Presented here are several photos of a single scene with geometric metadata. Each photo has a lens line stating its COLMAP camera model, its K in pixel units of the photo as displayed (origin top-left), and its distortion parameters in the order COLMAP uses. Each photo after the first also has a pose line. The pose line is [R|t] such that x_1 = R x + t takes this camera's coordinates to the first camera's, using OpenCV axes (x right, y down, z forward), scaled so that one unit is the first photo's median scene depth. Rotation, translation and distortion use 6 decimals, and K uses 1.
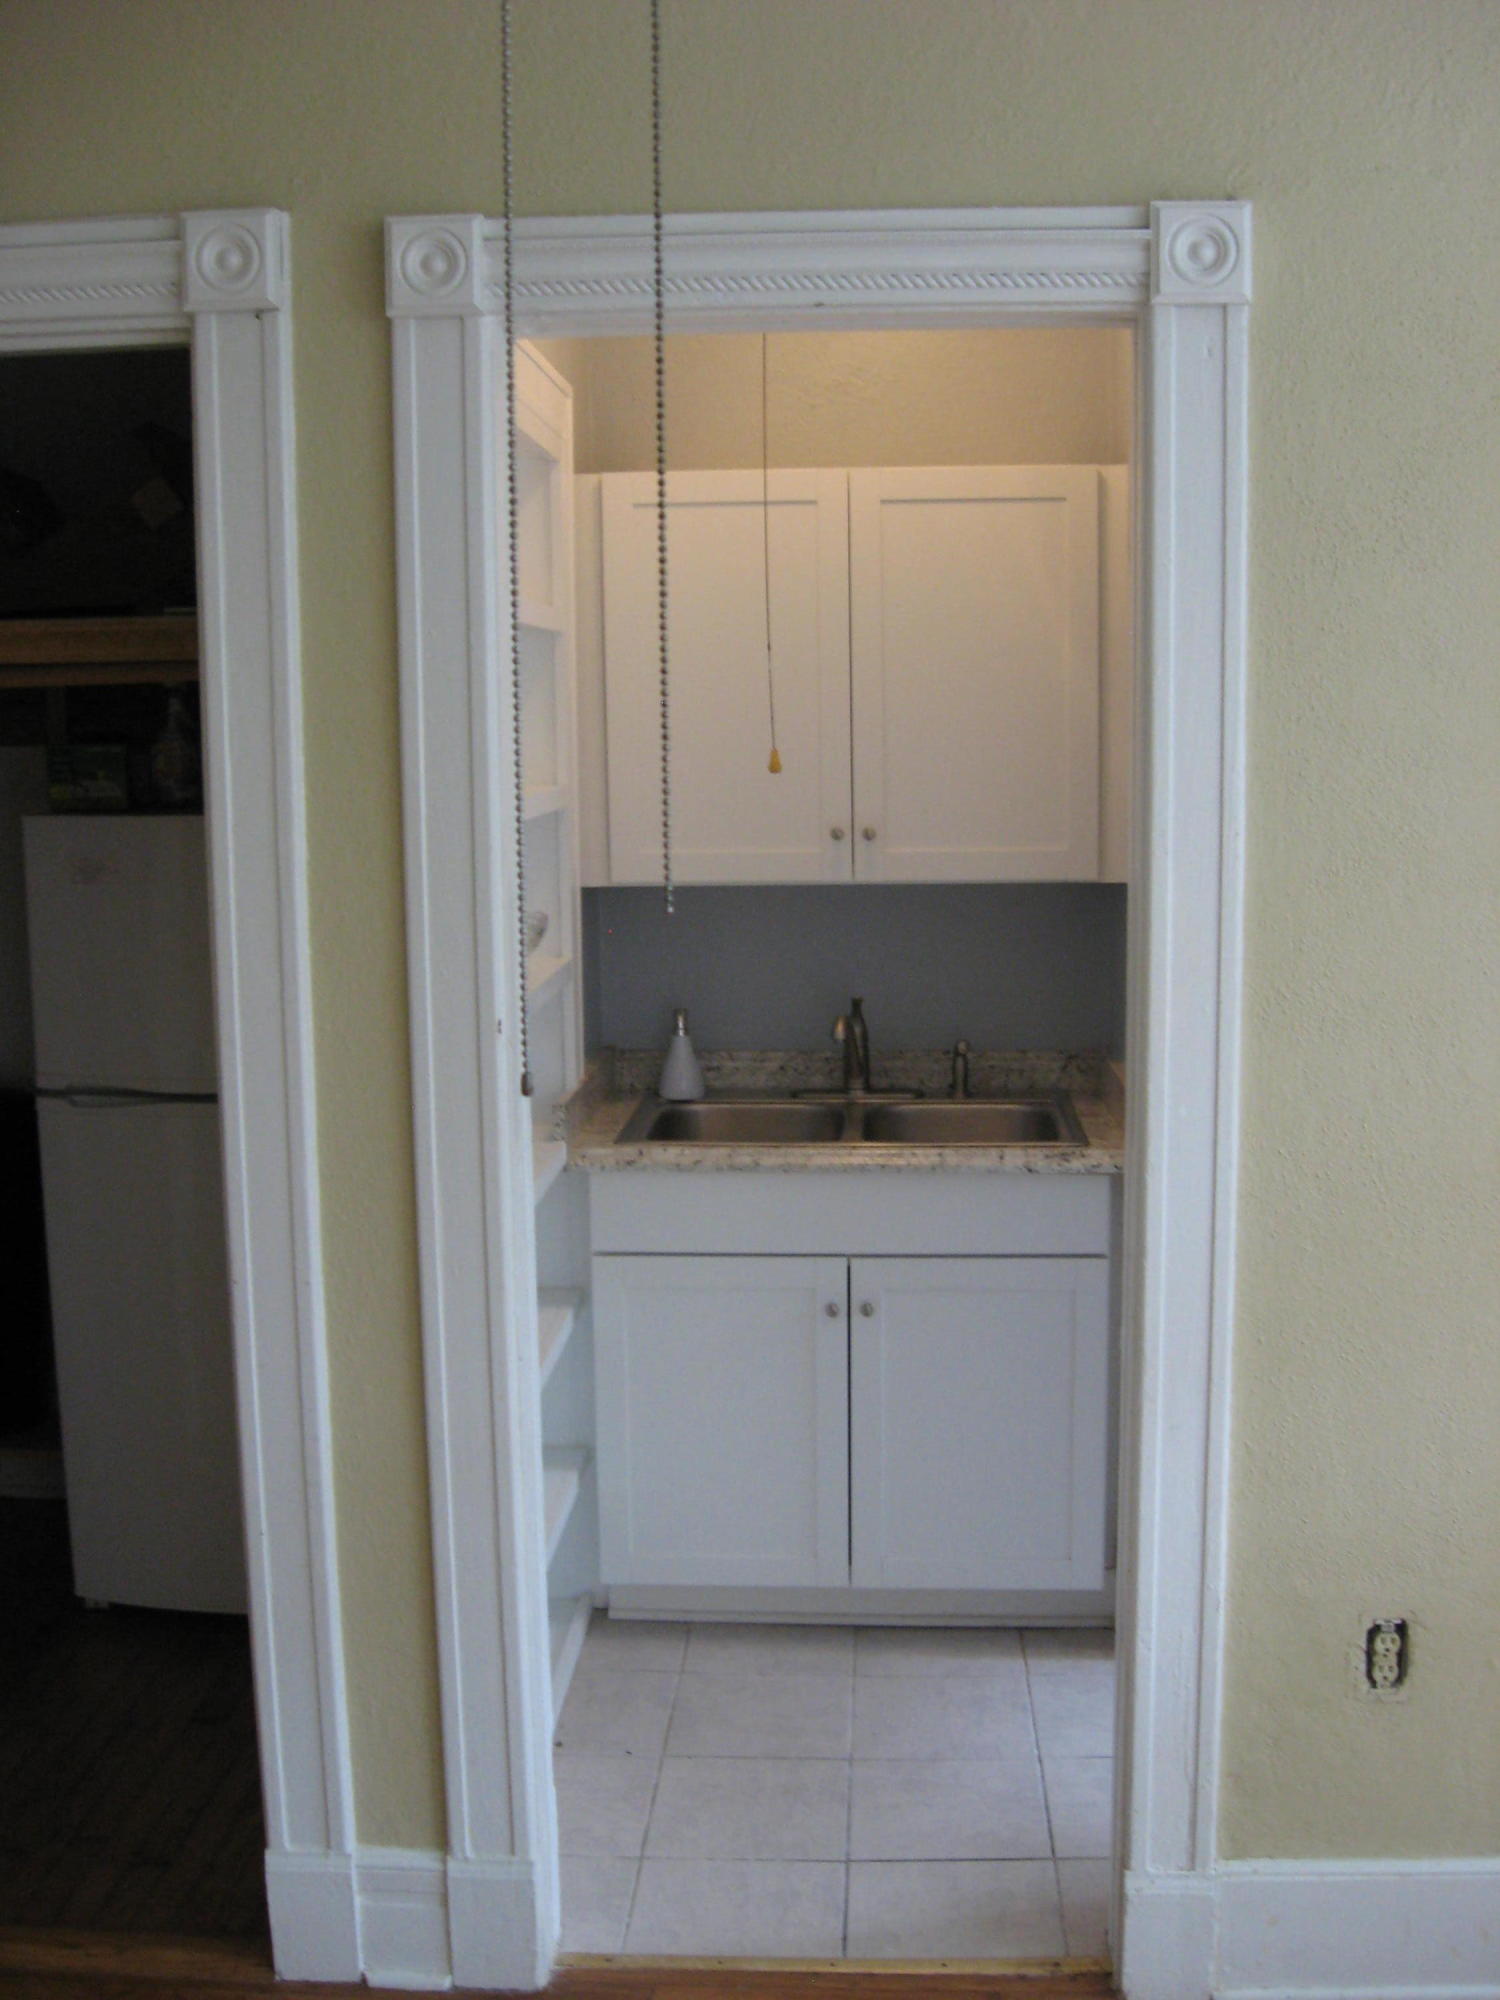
lens RADIAL K [[2095.0, 0, 750.0], [0, 2095.0, 1000.0], [0, 0, 1]] dist [-0.131890, 0.068053]
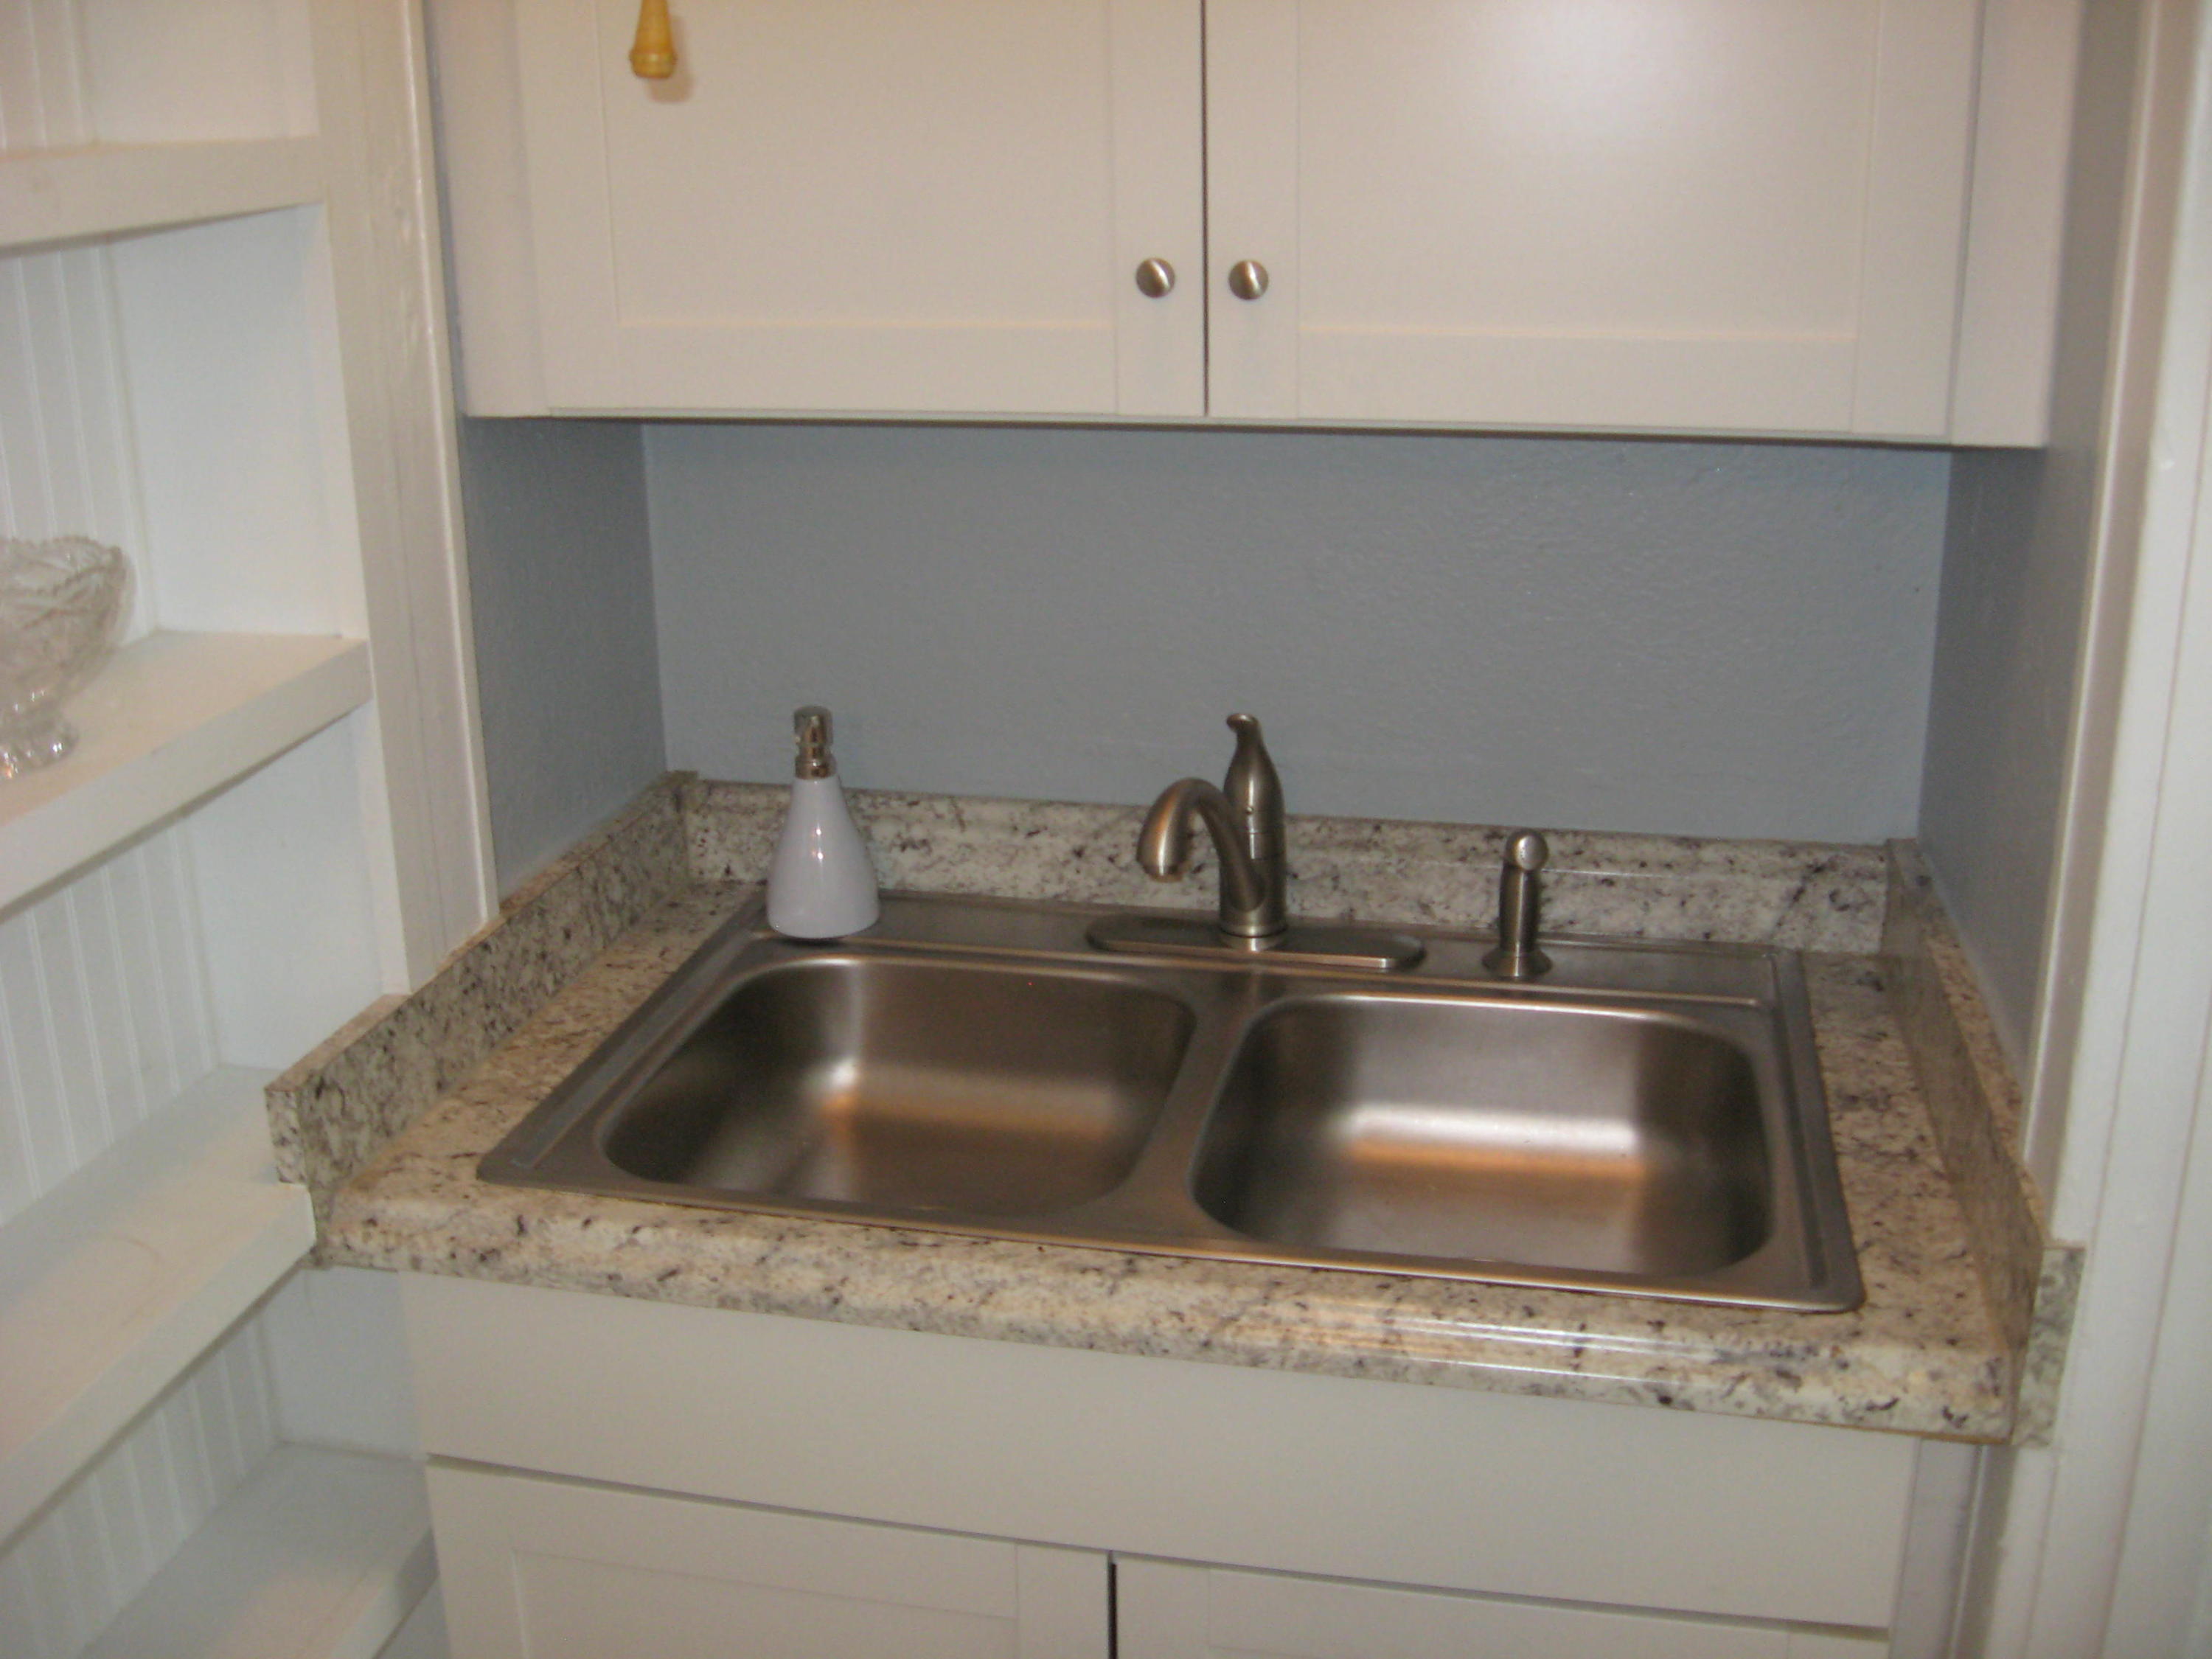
lens RADIAL K [[2317.0, 0, 1052.1], [0, 2317.0, 821.2], [0, 0, 1]] dist [-0.131890, 0.068053]
pose [[0.988004, 0.045102, -0.147692, 0.083886], [-0.017169, 0.982551, 0.185198, -0.061951], [0.153468, -0.180441, 0.971539, 0.626739]]
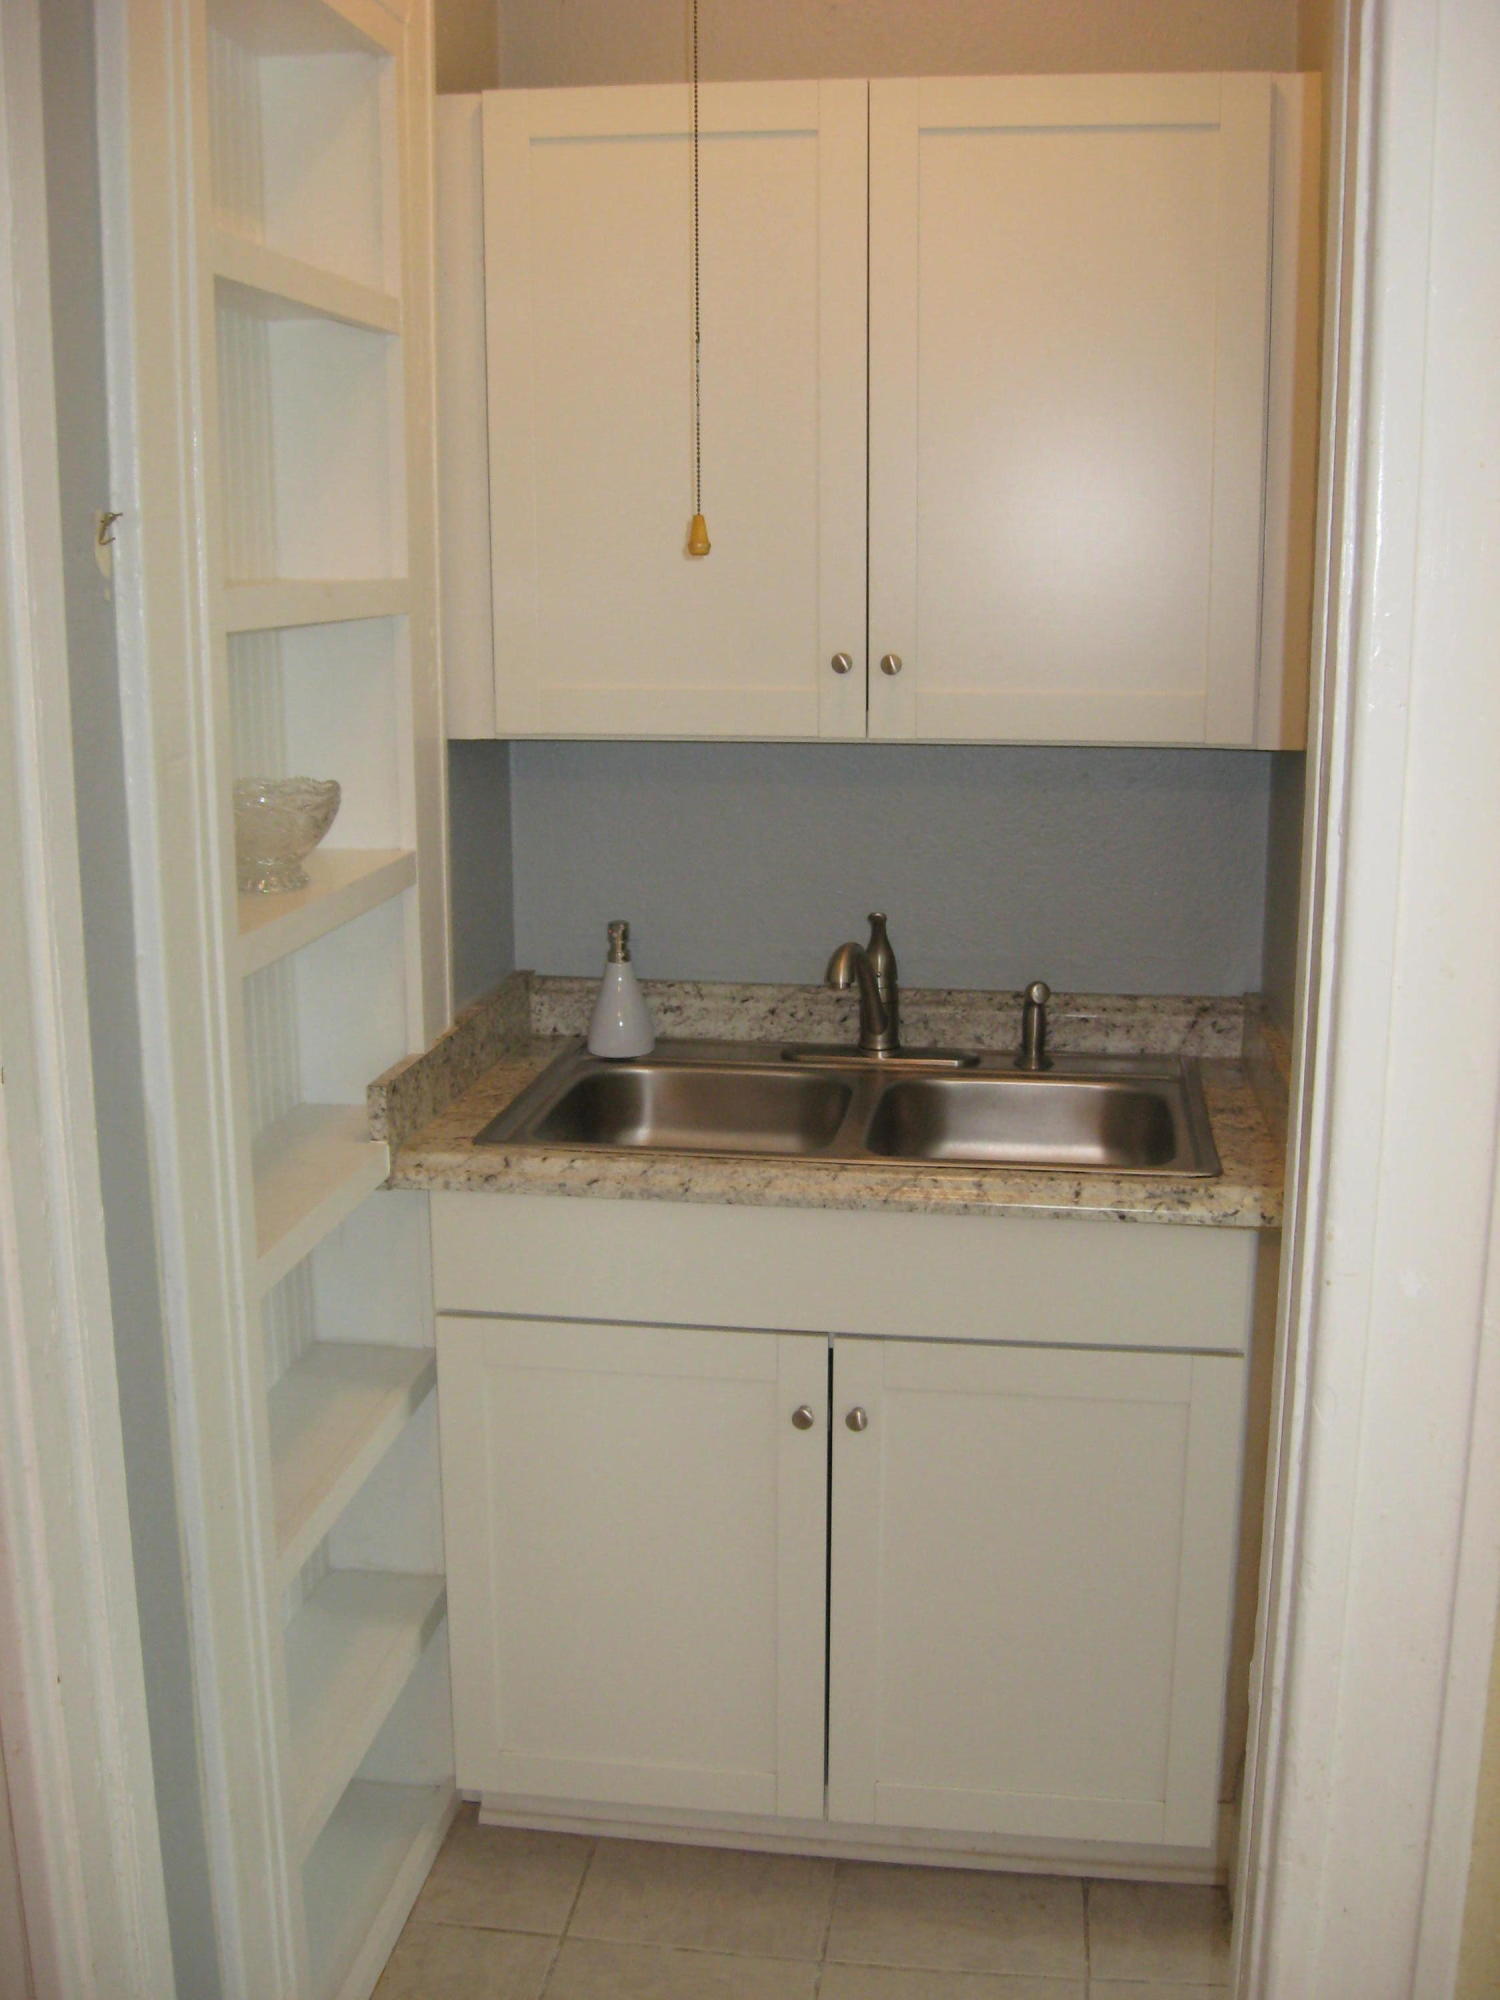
lens RADIAL K [[2095.0, 0, 750.0], [0, 2095.0, 1000.0], [0, 0, 1]] dist [-0.131890, 0.068053]
pose [[0.997024, 0.028124, -0.071773, 0.062536], [-0.022646, 0.996848, 0.076032, -0.025002], [0.073685, -0.074180, 0.994519, 0.360922]]
